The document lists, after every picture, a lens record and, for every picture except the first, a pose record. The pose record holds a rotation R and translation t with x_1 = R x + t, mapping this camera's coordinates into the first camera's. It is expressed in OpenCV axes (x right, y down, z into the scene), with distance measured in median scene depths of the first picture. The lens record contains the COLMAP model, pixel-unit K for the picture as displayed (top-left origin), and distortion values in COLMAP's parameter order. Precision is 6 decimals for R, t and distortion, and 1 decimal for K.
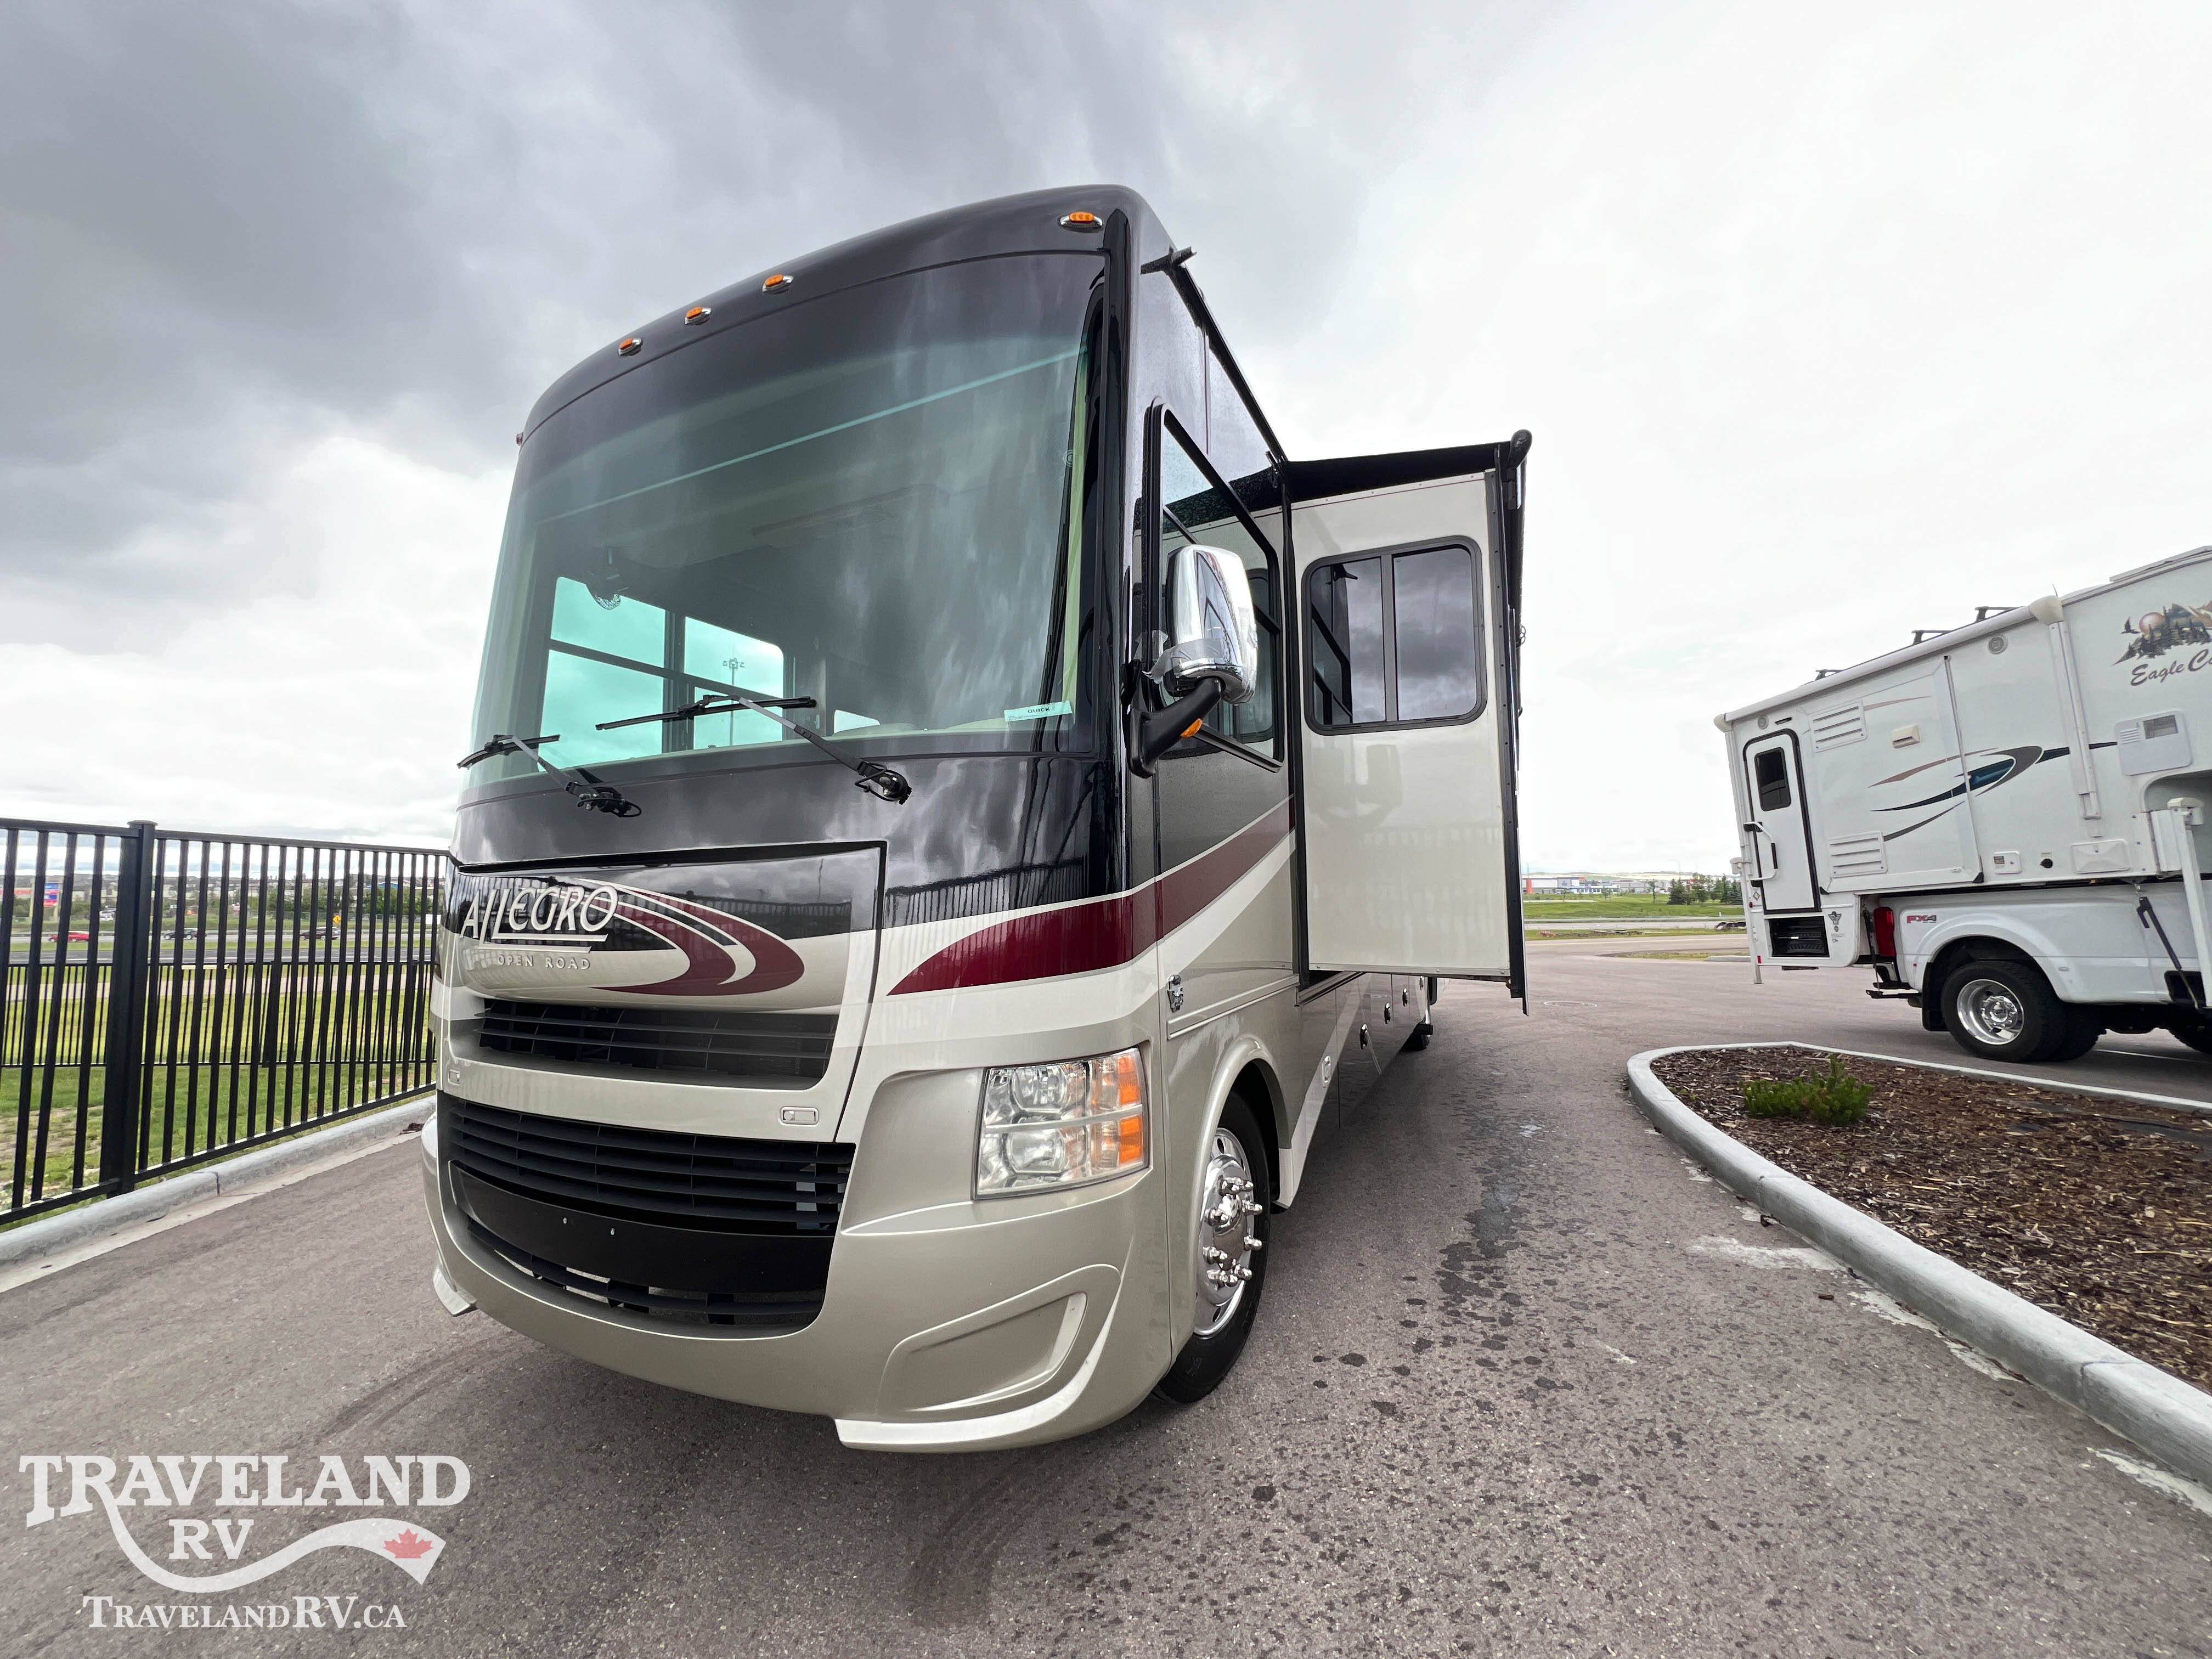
lens RADIAL K [[880.9, 0, 1102.2], [0, 880.9, 827.5], [0, 0, 1]] dist [0.000976, -0.000365]
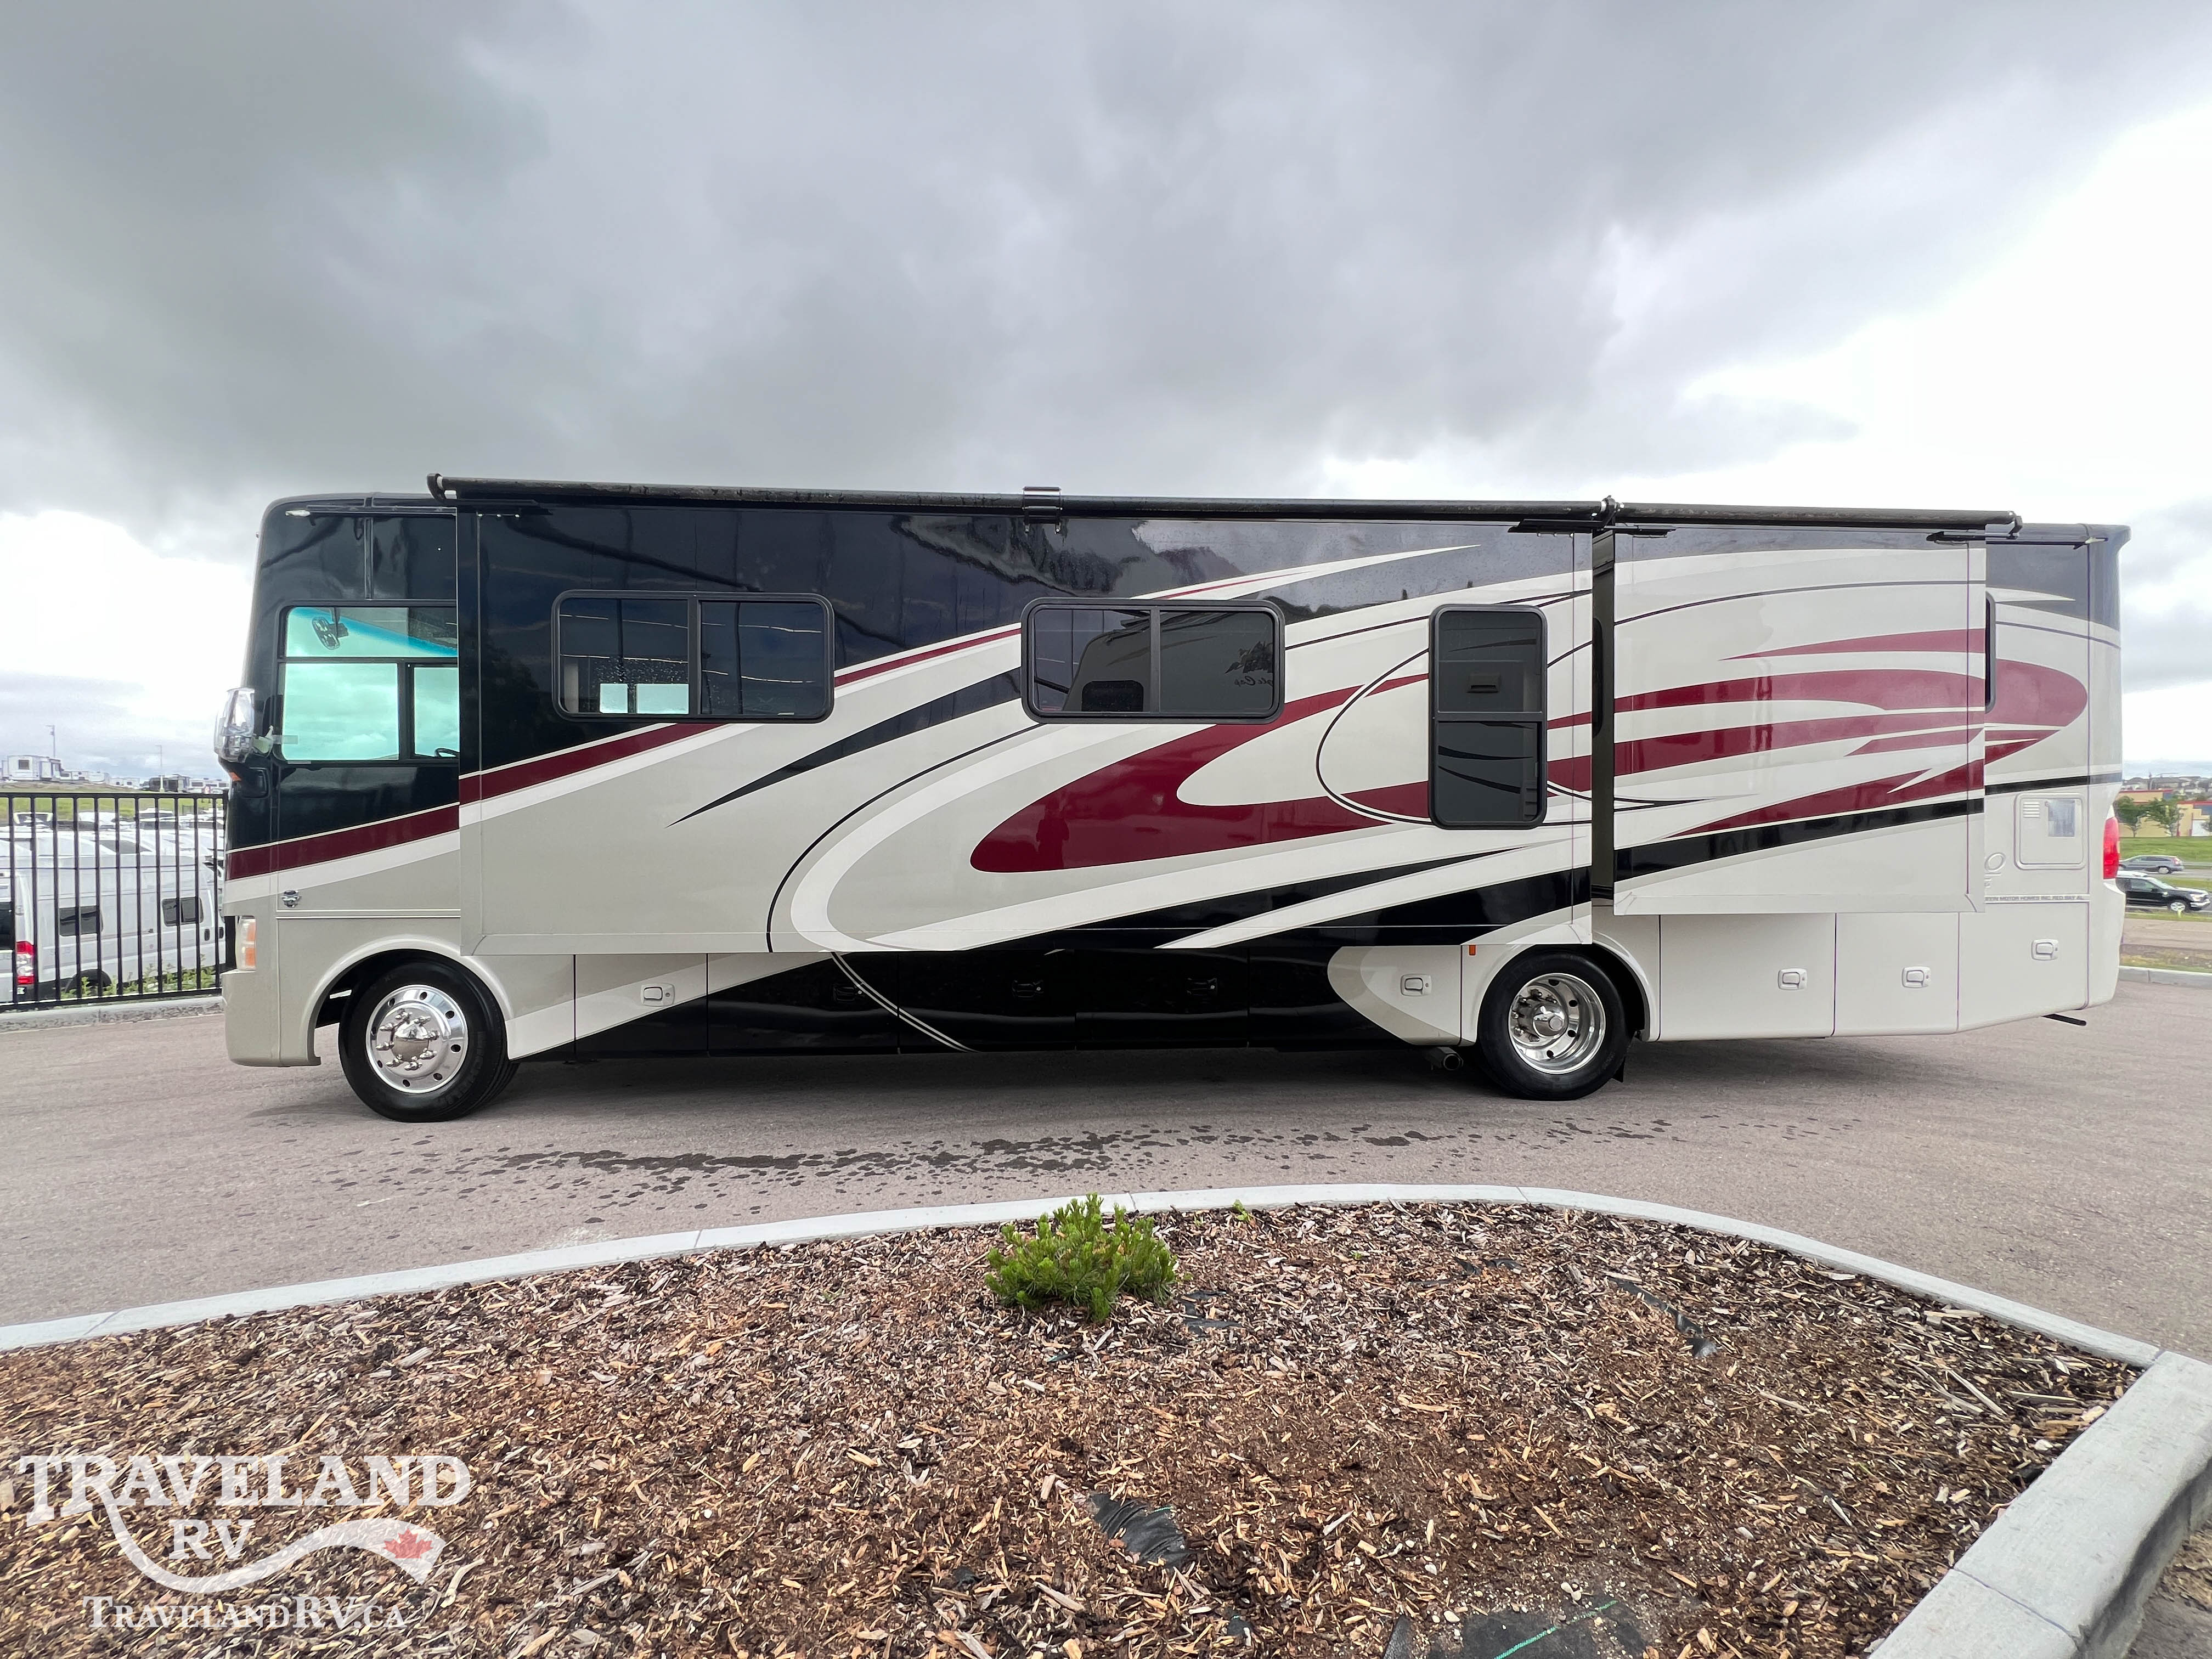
lens RADIAL K [[869.8, 0, 1106.0], [0, 869.8, 829.5], [0, 0, 1]] dist [-0.002914, -0.000285]
pose [[0.483814, 0.021950, -0.874896, 1.950905], [0.067141, 0.995808, 0.062113, 0.015887], [0.872592, -0.088792, 0.480312, 1.187448]]
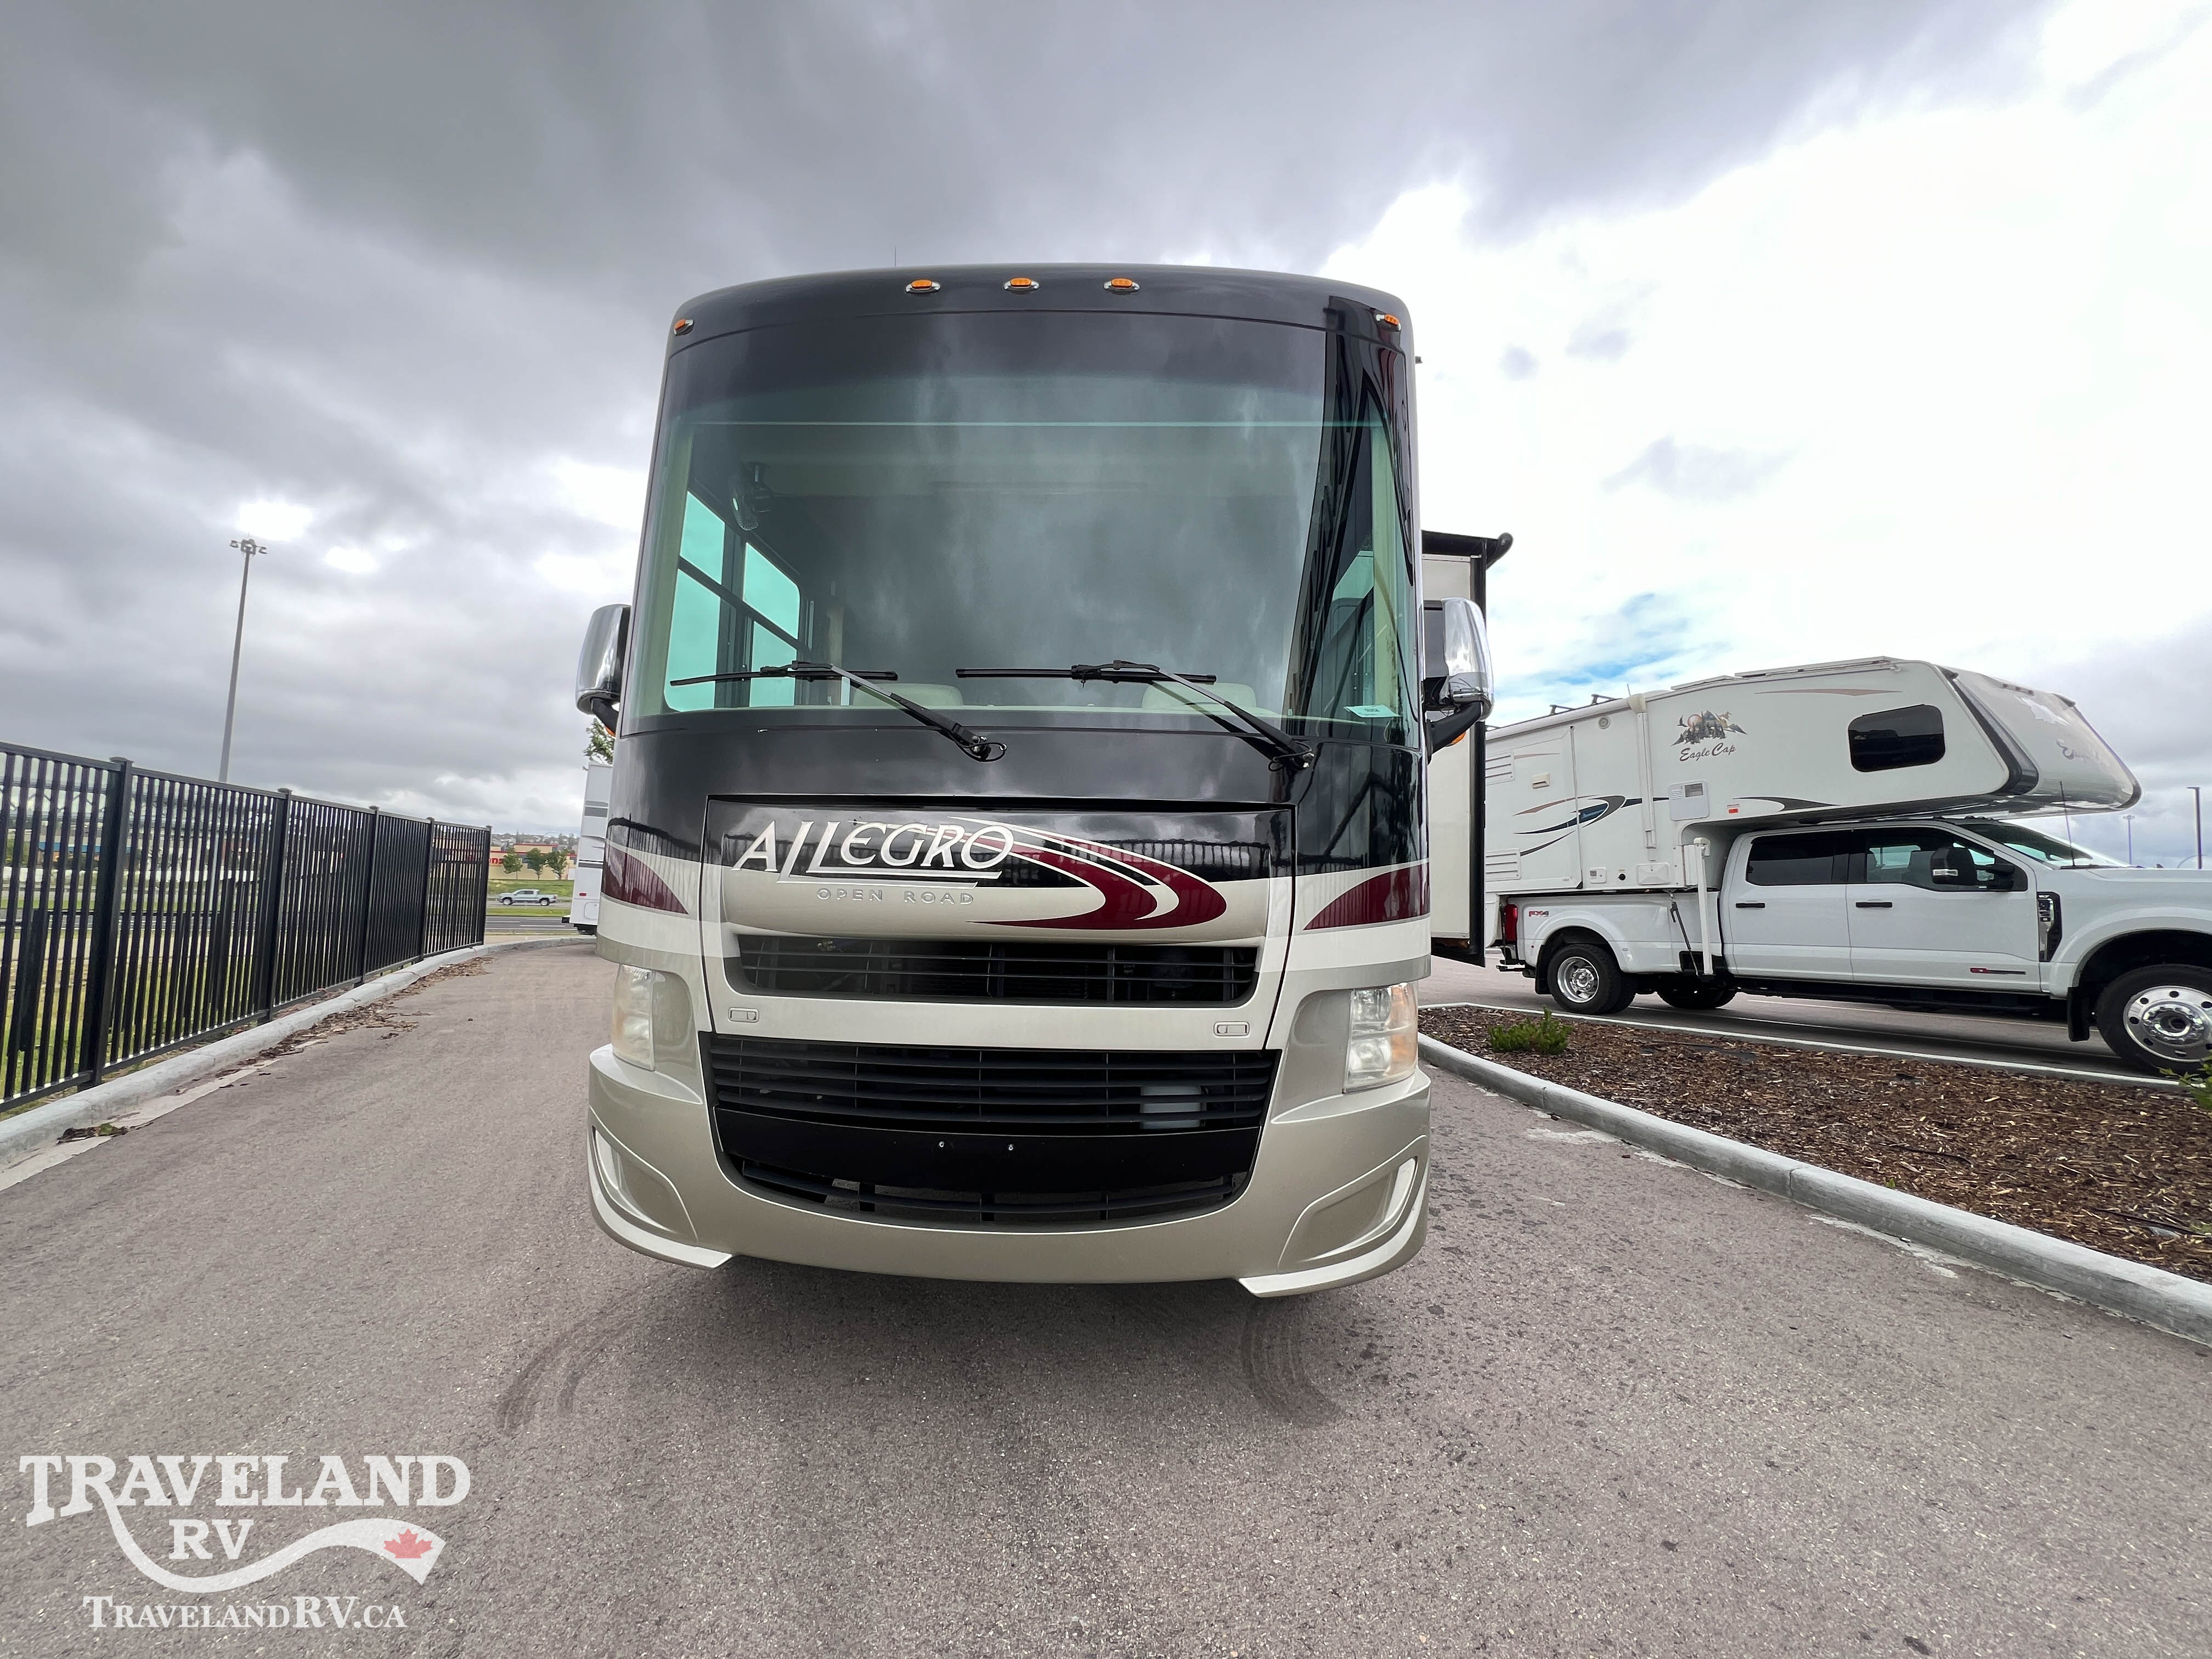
lens RADIAL K [[880.5, 0, 1101.0], [0, 880.5, 826.8], [0, 0, 1]] dist [-0.000931, -0.000001]
pose [[0.920226, 0.066751, 0.385652, -0.574303], [-0.072844, 0.997343, 0.001191, 0.038308], [-0.384548, -0.029188, 0.922643, -0.013111]]
